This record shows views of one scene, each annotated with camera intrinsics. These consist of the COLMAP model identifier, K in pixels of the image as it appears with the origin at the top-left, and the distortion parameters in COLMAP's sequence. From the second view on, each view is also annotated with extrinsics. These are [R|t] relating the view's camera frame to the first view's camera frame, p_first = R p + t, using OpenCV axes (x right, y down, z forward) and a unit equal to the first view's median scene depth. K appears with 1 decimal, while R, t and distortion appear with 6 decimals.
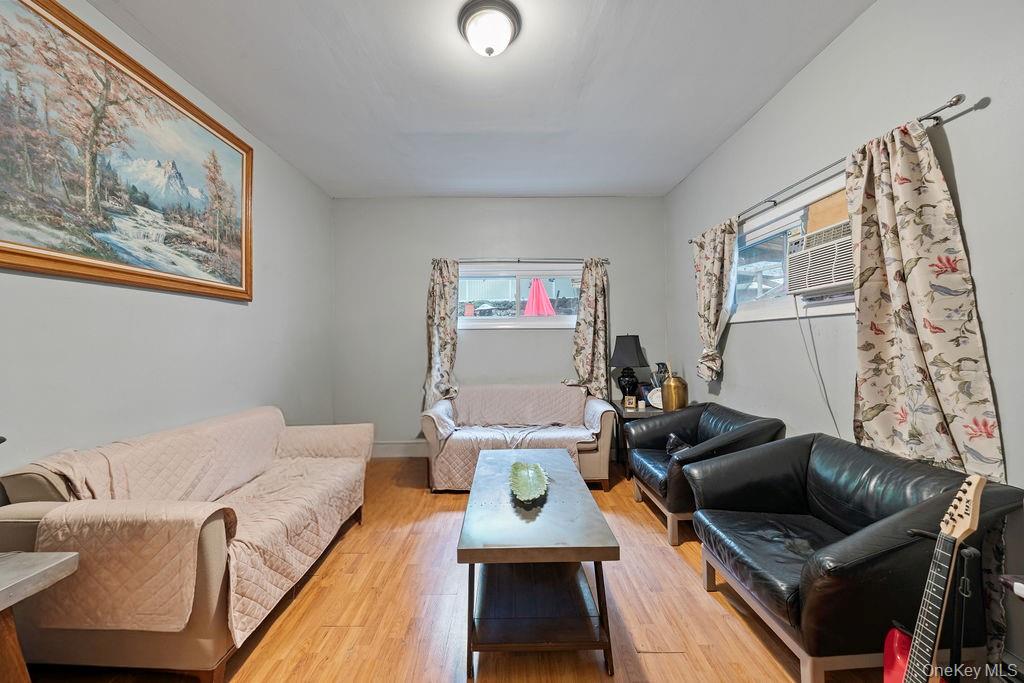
lens RADIAL K [[363.6, 0, 494.6], [0, 363.6, 339.9], [0, 0, 1]] dist [0.015223, -0.010089]
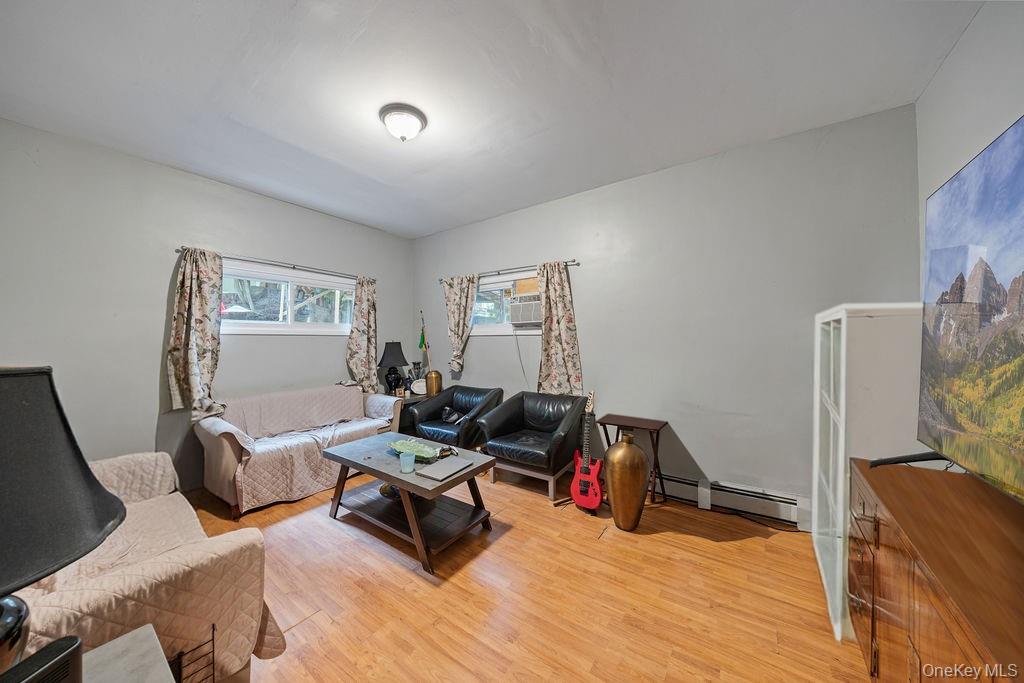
lens RADIAL K [[363.6, 0, 494.6], [0, 363.6, 339.9], [0, 0, 1]] dist [0.015223, -0.010089]
pose [[0.572765, 0.003633, 0.819711, -0.667636], [-0.002625, 0.999993, -0.002598, -0.023830], [-0.819715, -0.000664, 0.572771, -0.045855]]
